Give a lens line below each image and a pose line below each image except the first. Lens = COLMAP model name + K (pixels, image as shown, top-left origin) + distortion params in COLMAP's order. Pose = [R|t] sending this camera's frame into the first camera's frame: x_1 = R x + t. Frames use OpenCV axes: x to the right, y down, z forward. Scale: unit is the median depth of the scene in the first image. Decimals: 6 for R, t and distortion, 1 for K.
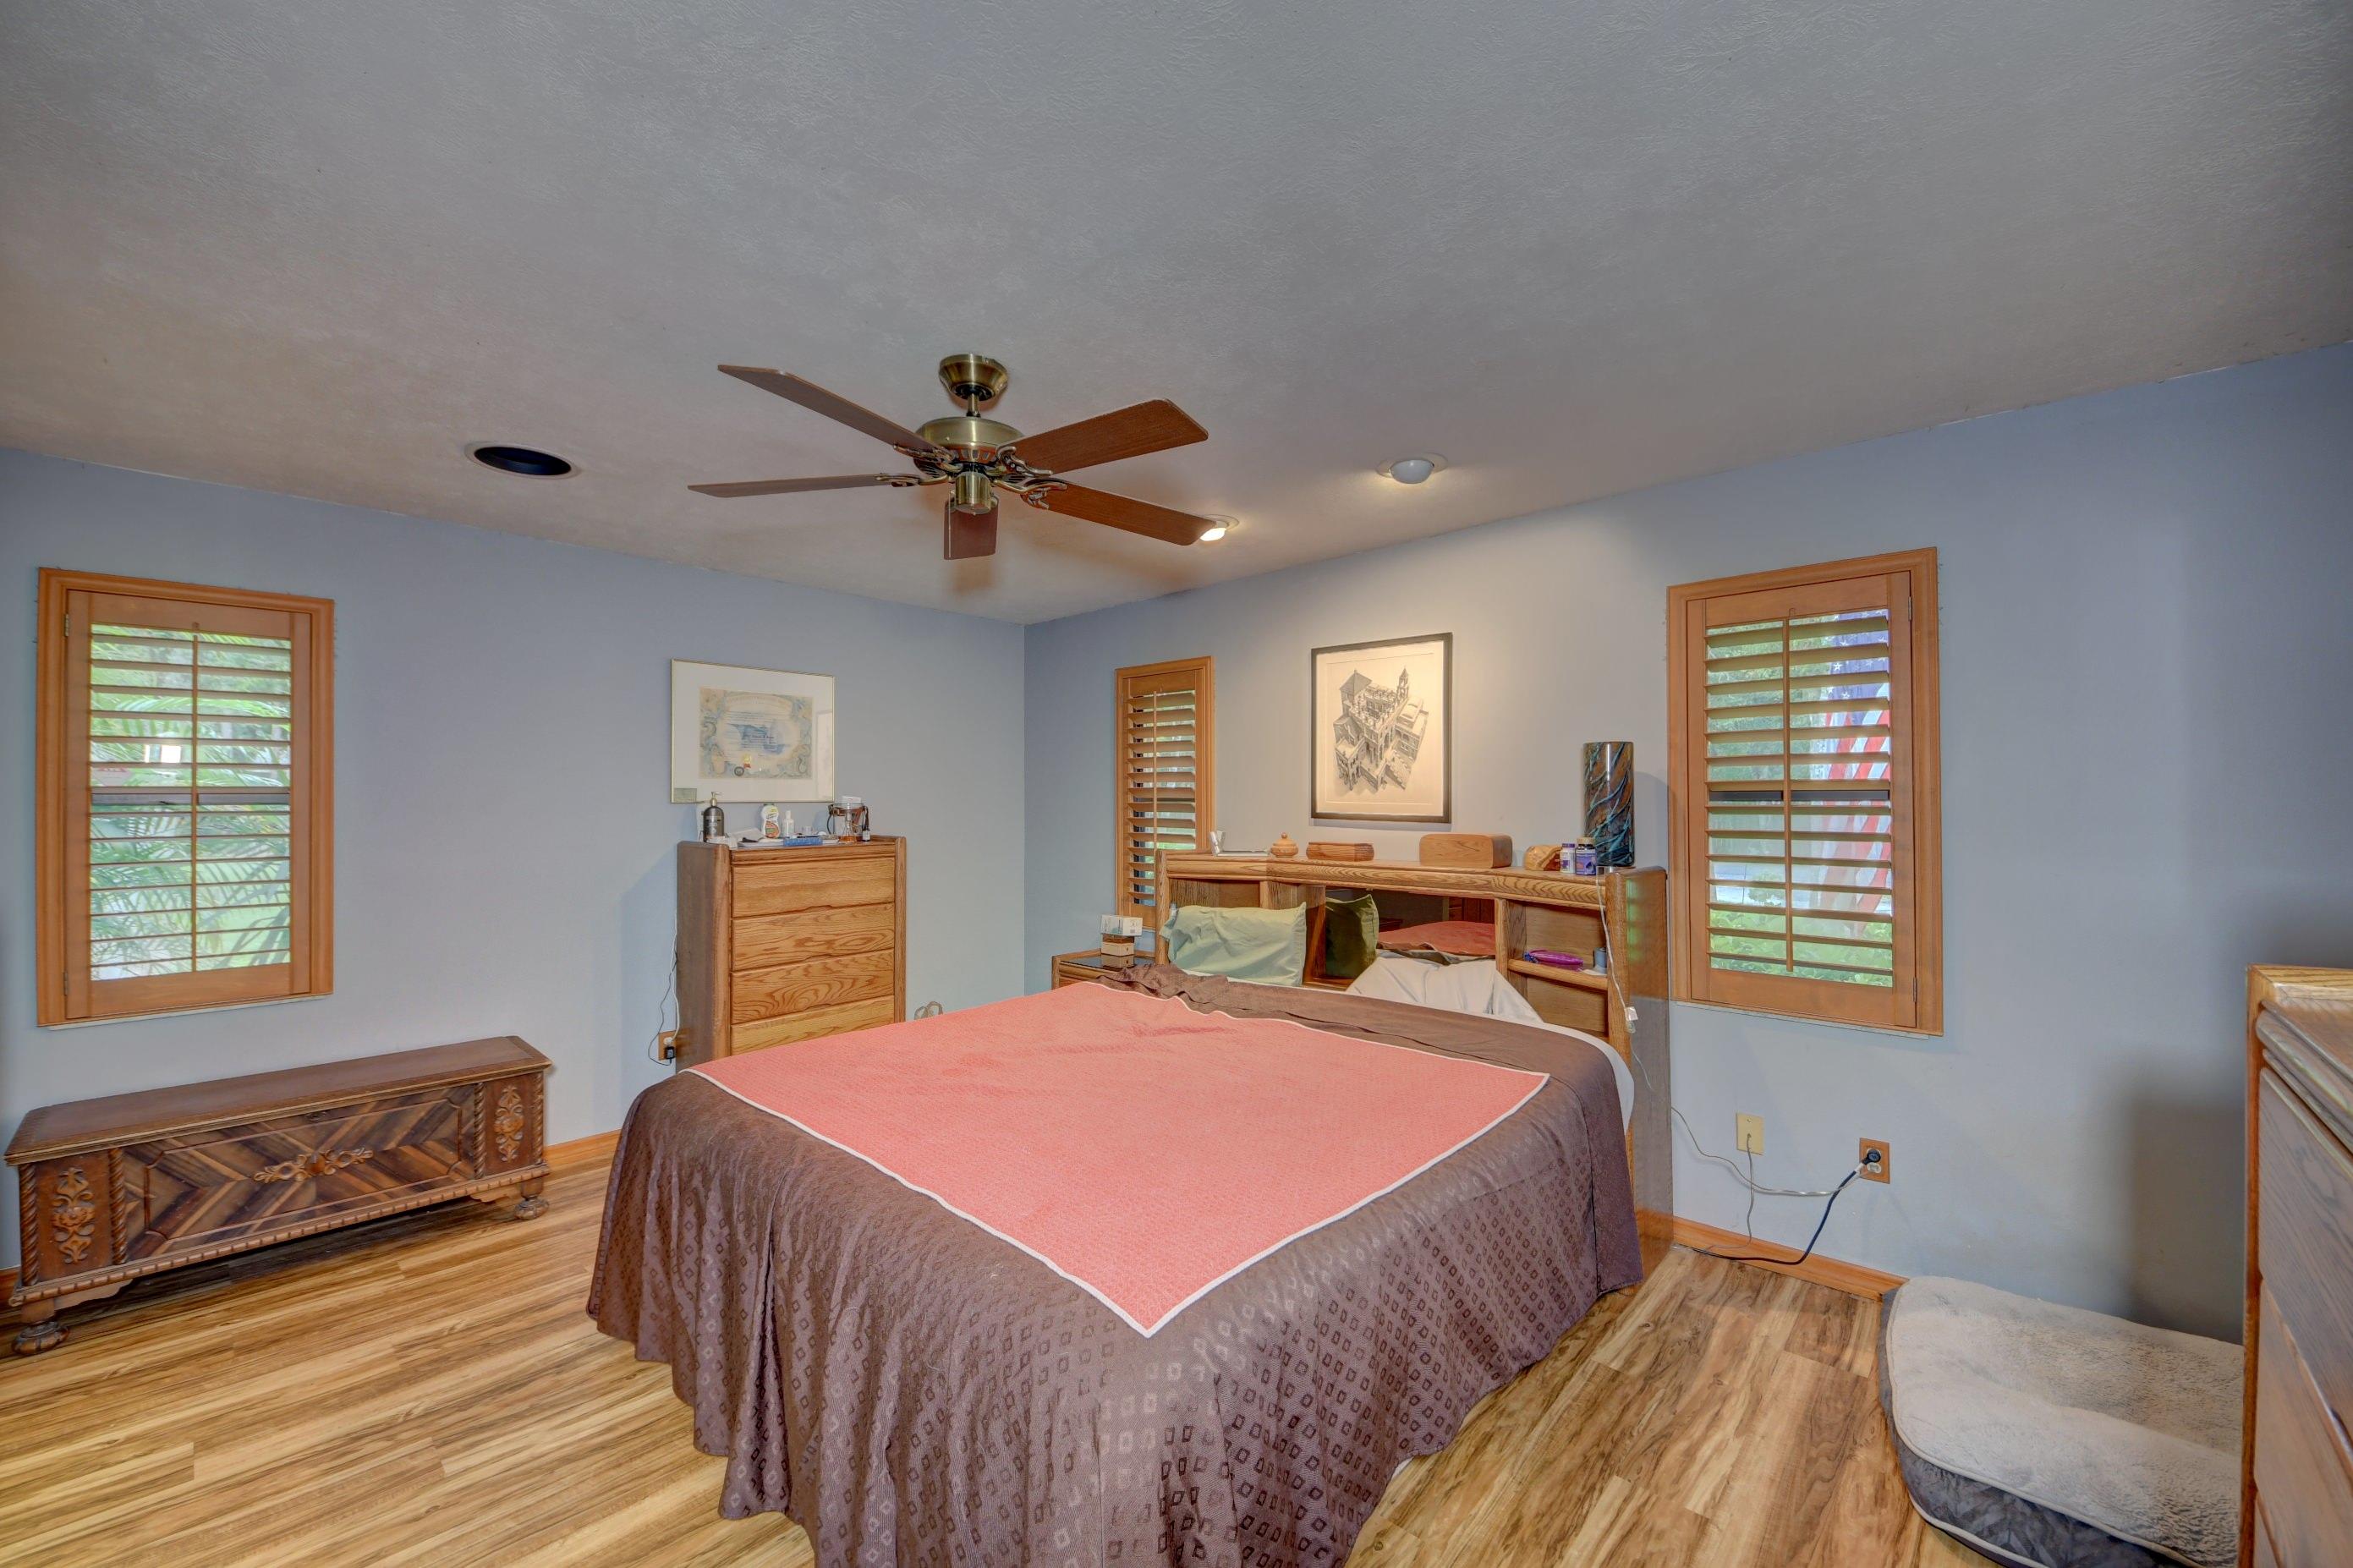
lens RADIAL K [[910.9, 0, 1176.4], [0, 910.9, 786.7], [0, 0, 1]] dist [0.042142, -0.025572]
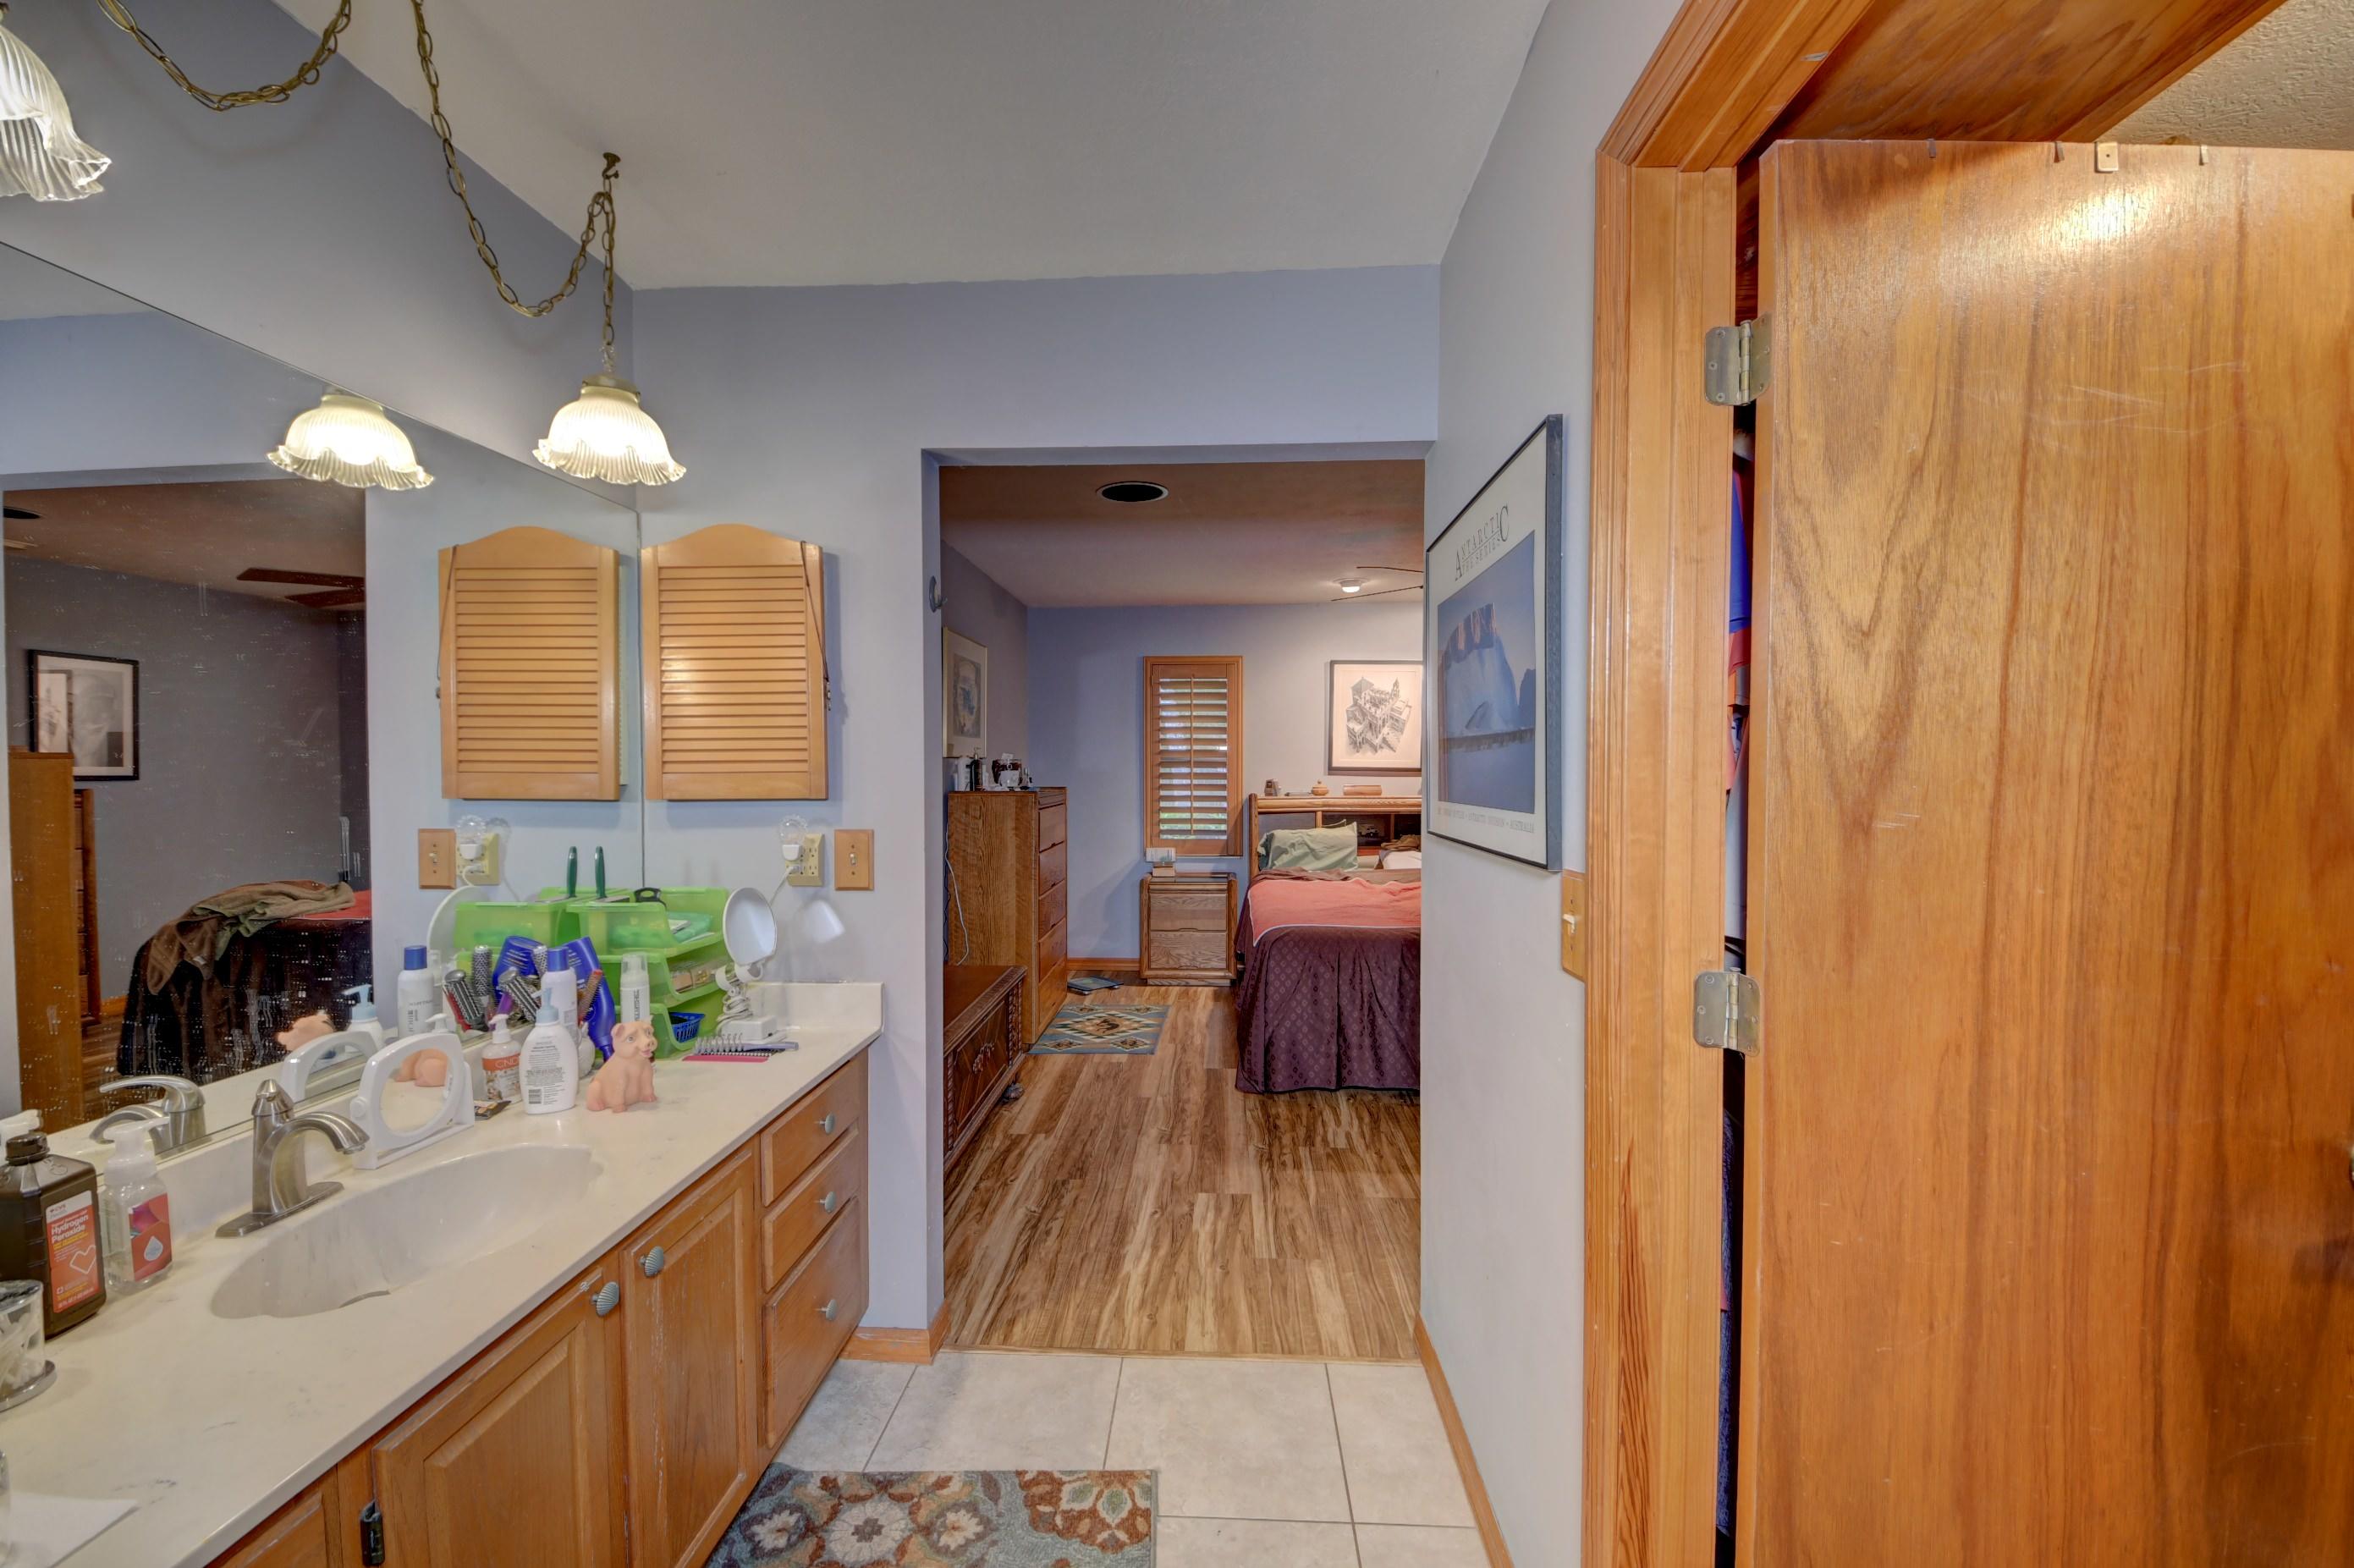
lens RADIAL K [[978.2, 0, 1177.0], [0, 978.2, 784.0], [0, 0, 1]] dist [0.018433, -0.000363]
pose [[0.752928, -0.013959, 0.657955, -1.187817], [-0.011322, 0.999352, 0.034159, 0.004581], [-0.658006, -0.033169, 0.752282, -0.080878]]
